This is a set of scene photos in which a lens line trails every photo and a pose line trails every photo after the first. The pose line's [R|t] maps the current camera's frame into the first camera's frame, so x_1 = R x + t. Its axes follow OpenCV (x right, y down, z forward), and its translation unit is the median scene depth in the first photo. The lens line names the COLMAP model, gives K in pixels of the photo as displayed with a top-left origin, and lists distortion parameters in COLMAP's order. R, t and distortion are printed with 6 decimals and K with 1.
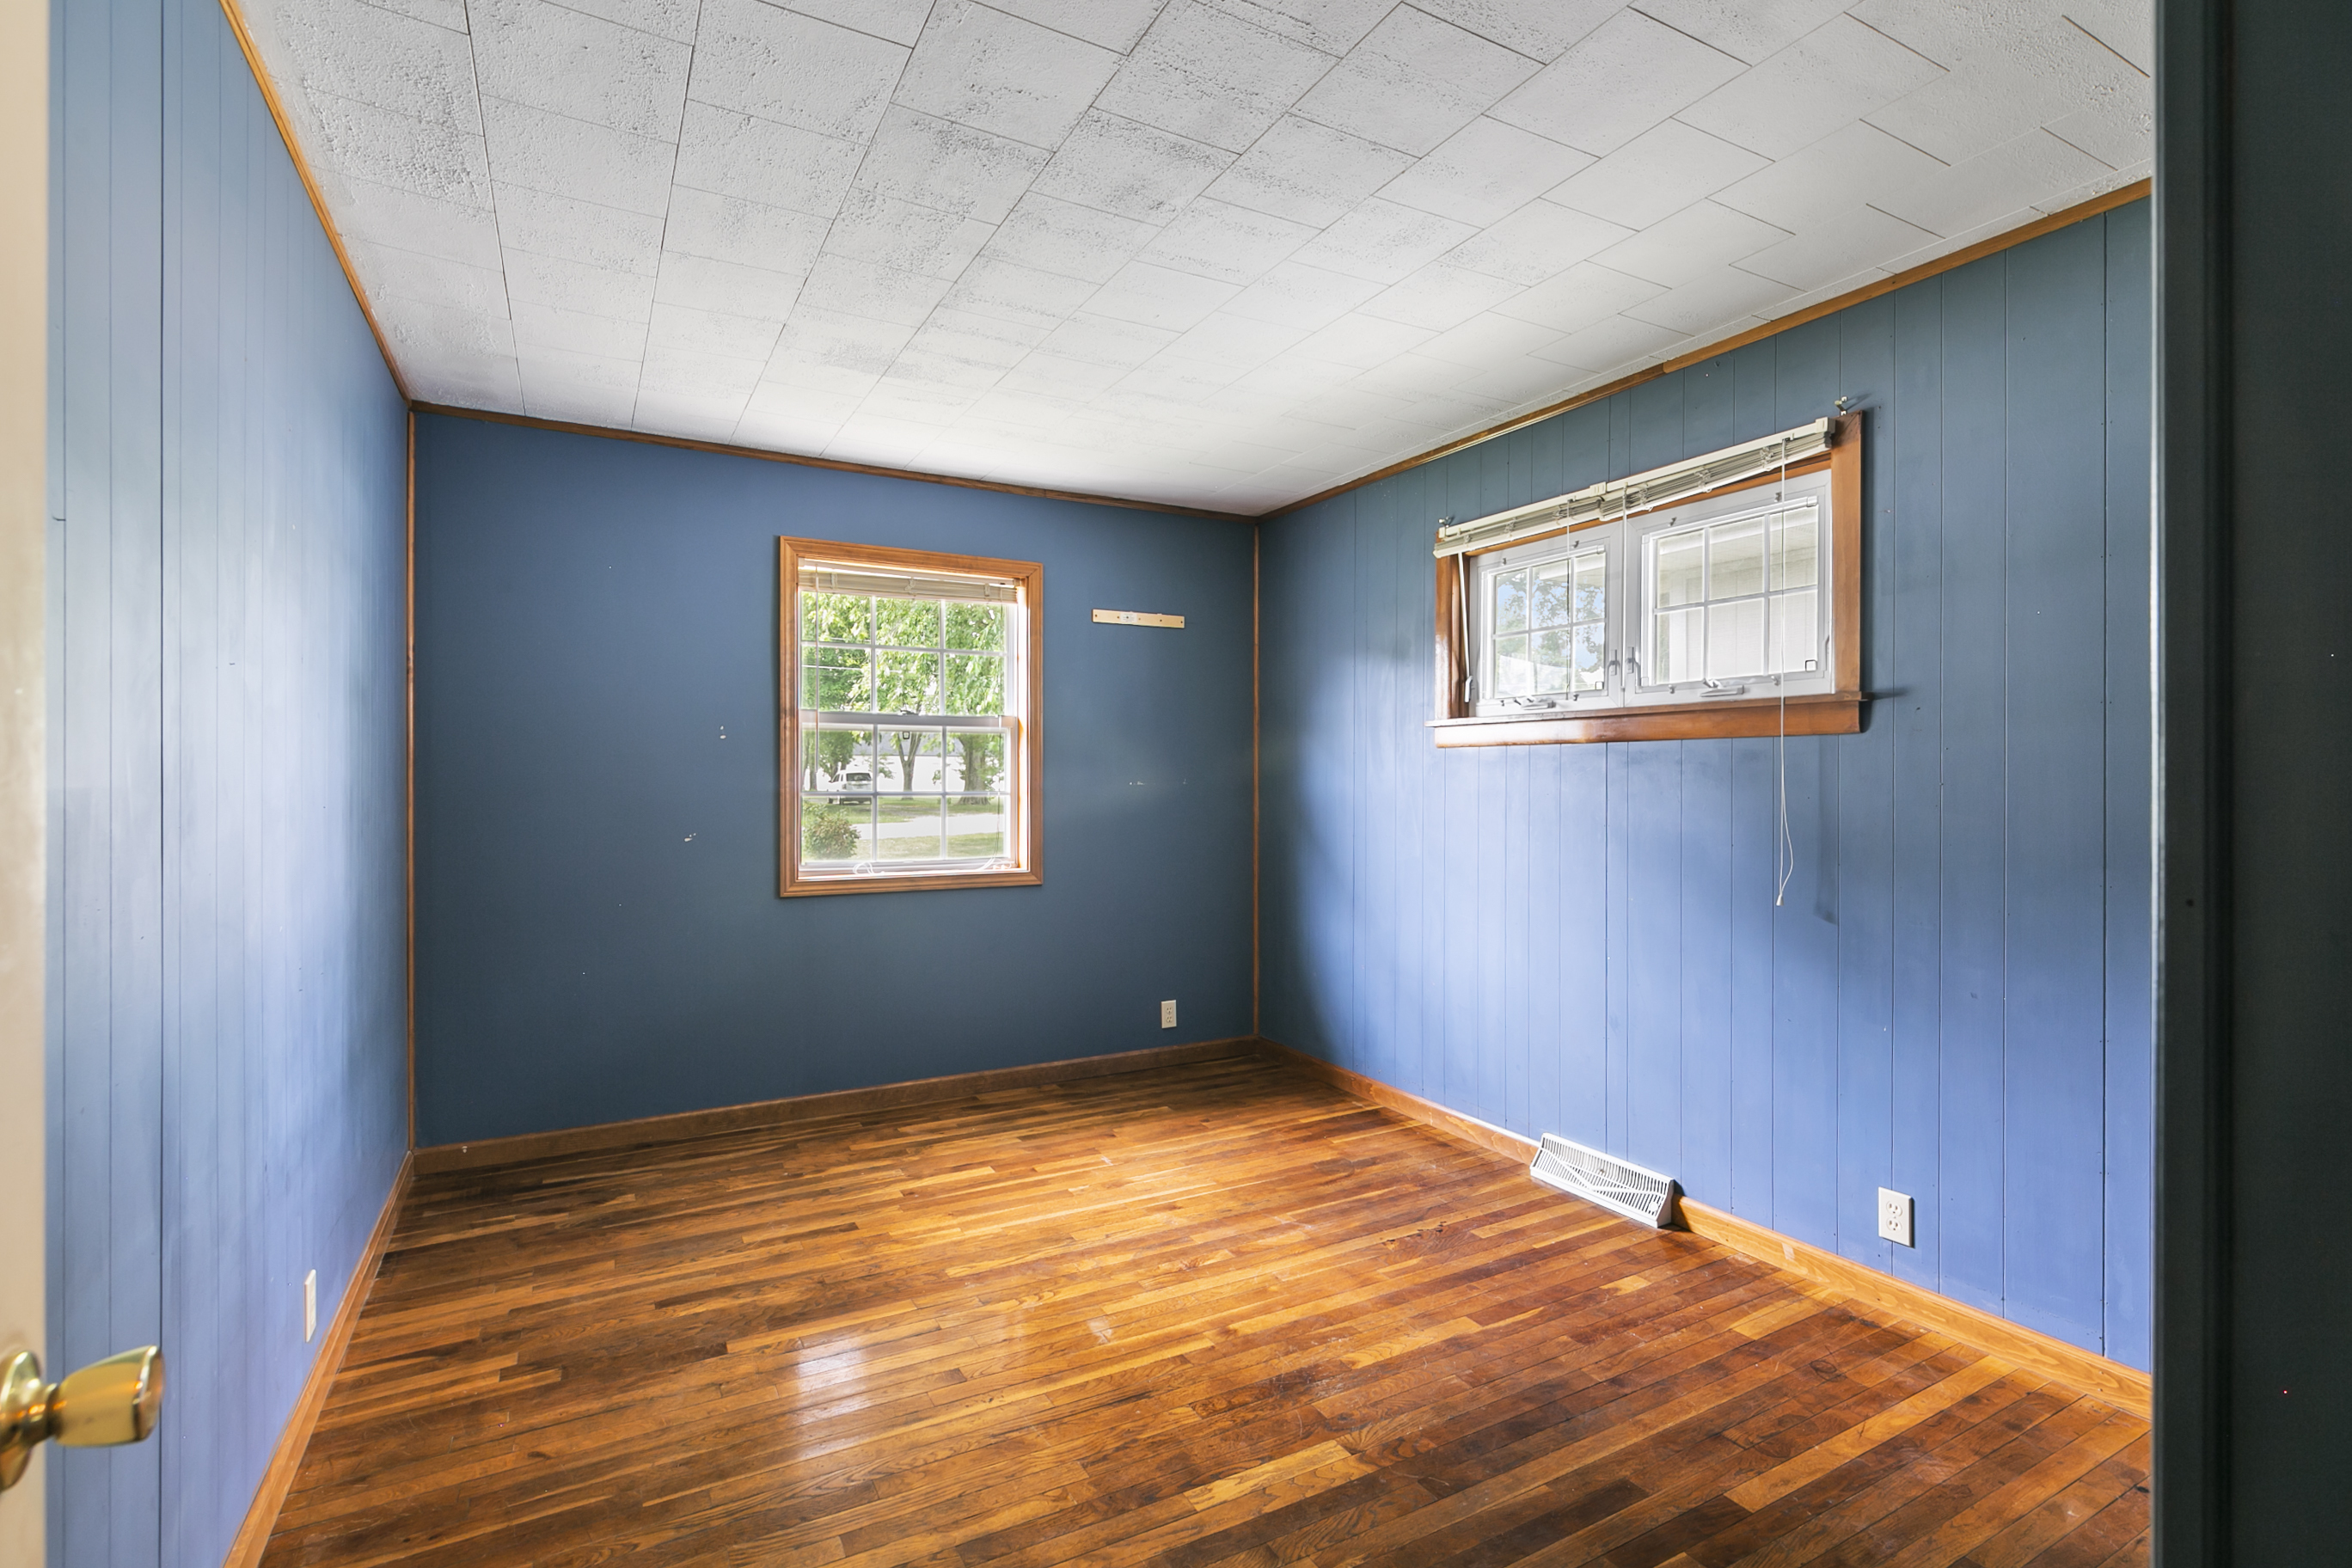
lens RADIAL K [[1146.3, 0, 1197.6], [0, 1146.3, 772.0], [0, 0, 1]] dist [0.002236, 0.000206]
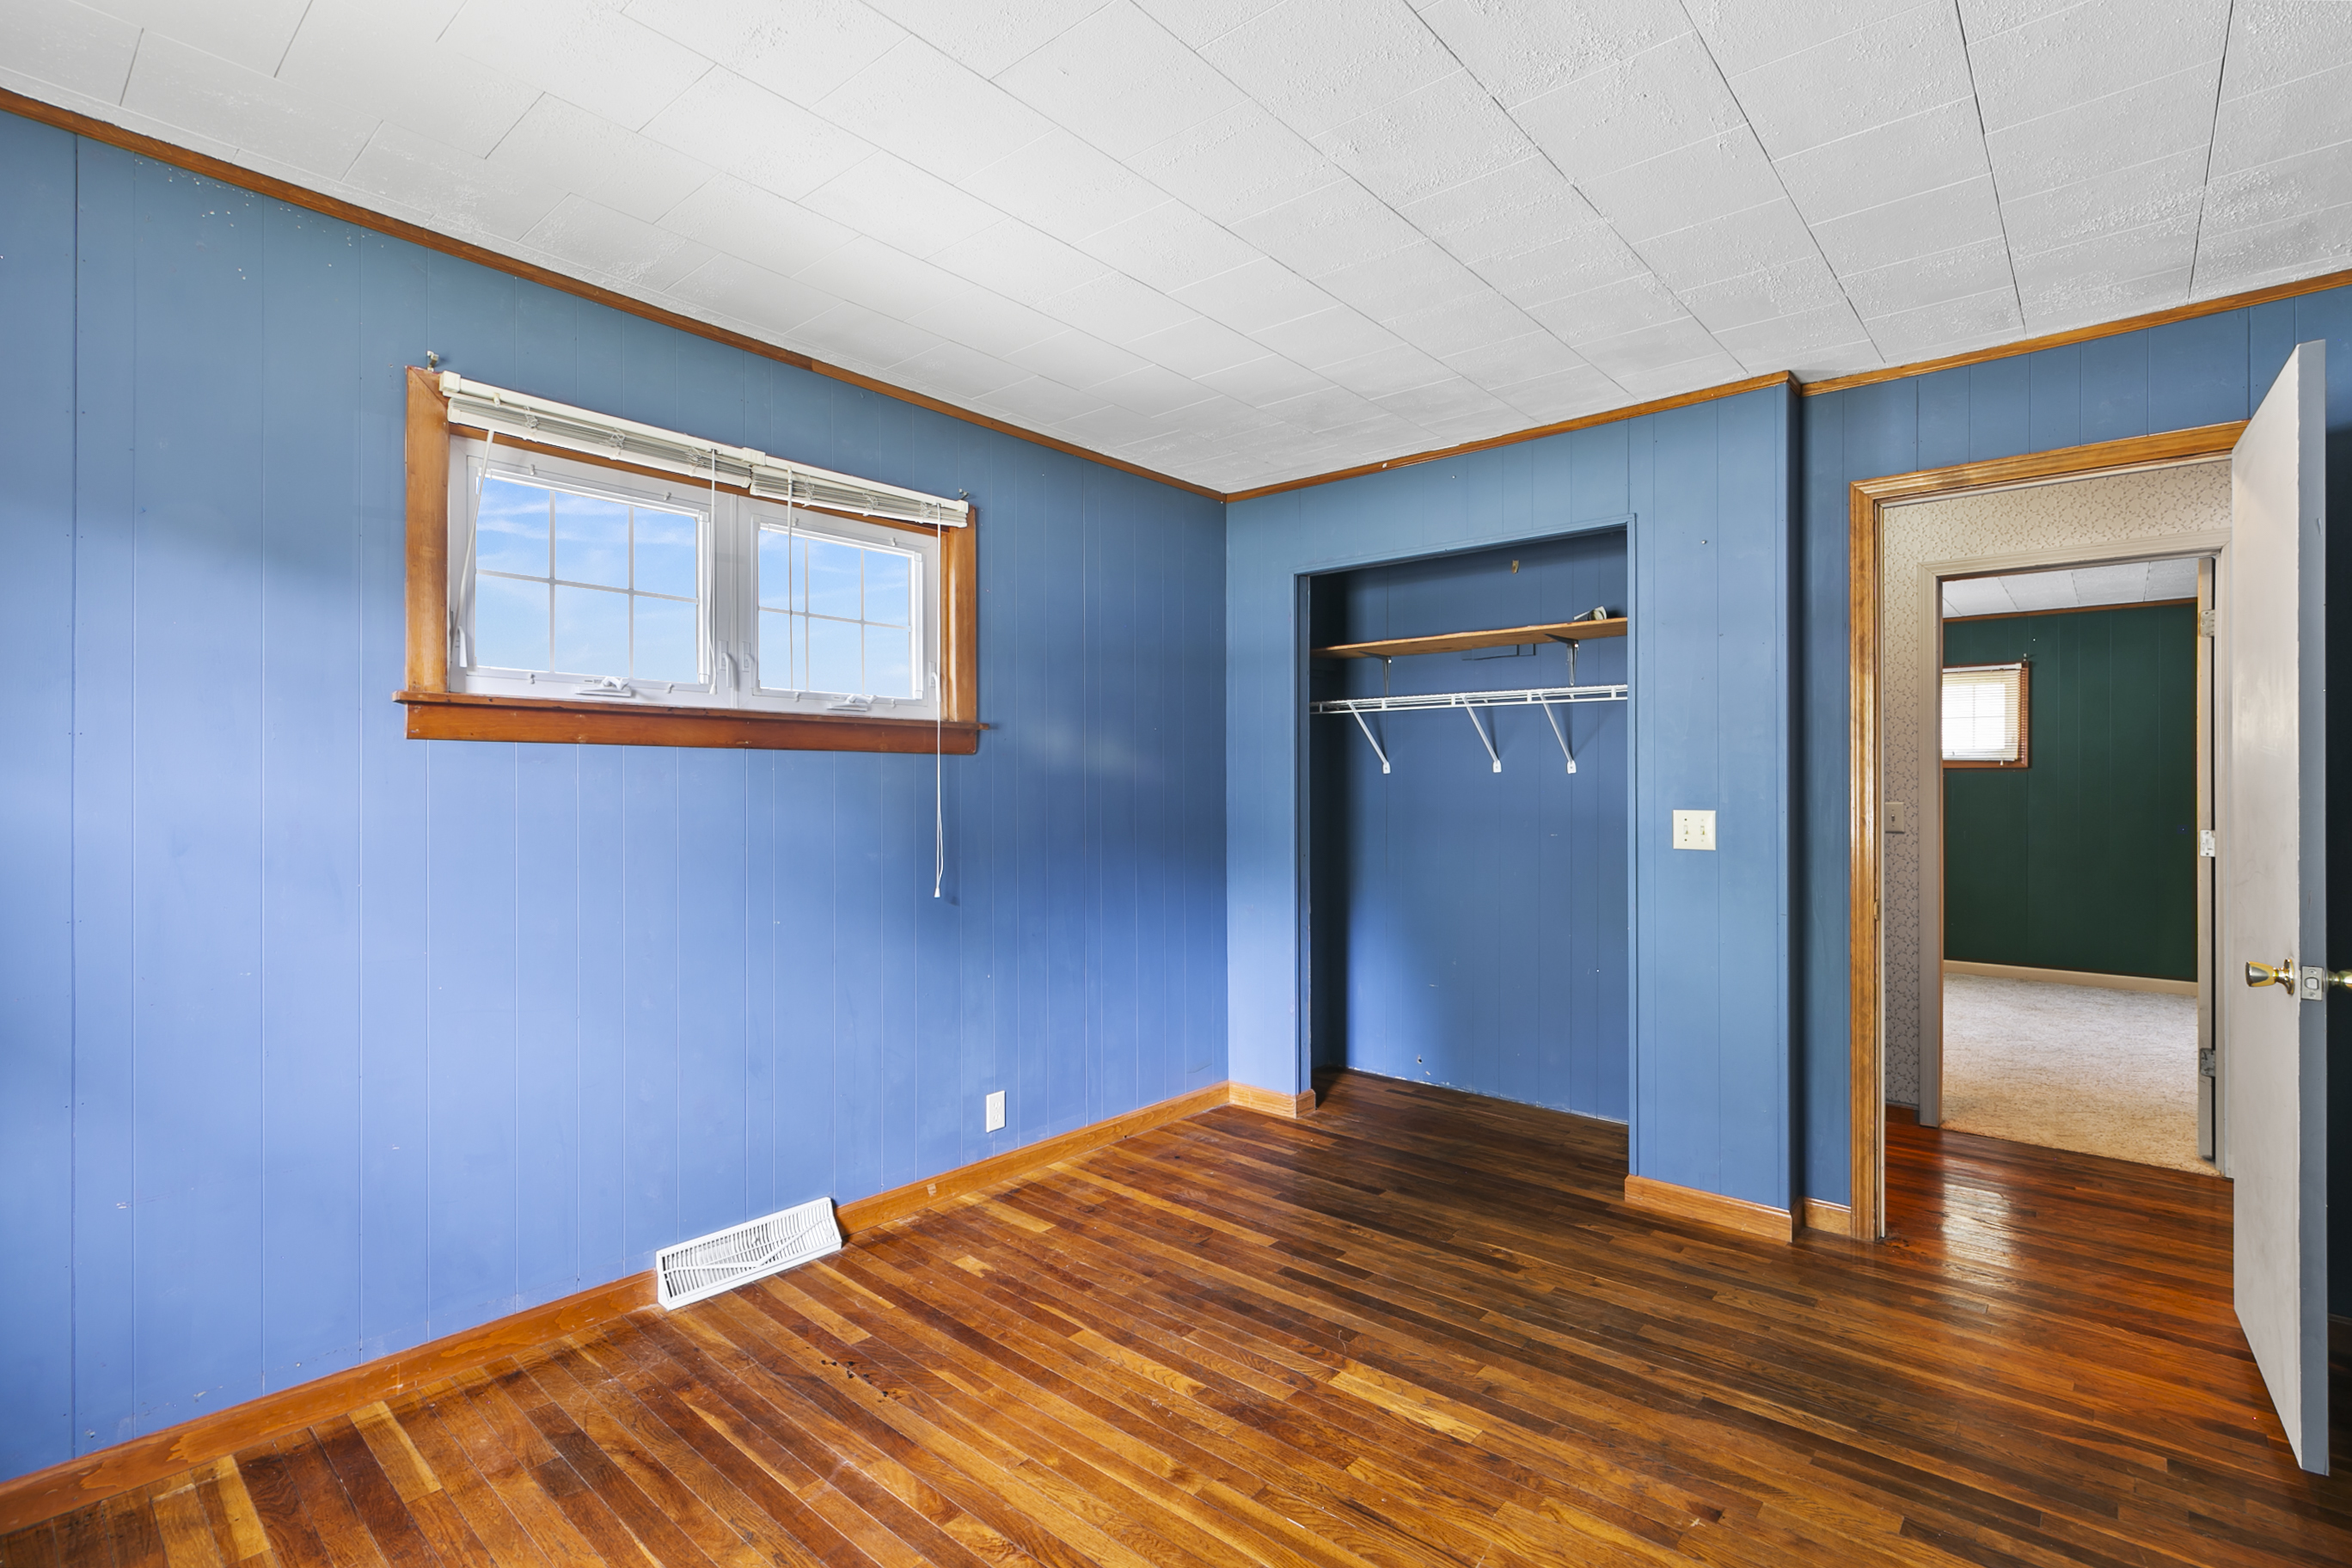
lens RADIAL K [[1094.7, 0, 1188.5], [0, 1094.7, 791.5], [0, 0, 1]] dist [-0.002403, -0.000039]
pose [[-0.365176, -0.003952, 0.930930, -0.629618], [-0.004738, 0.999986, 0.002387, 0.003037], [-0.930927, -0.003539, -0.365189, 1.162183]]
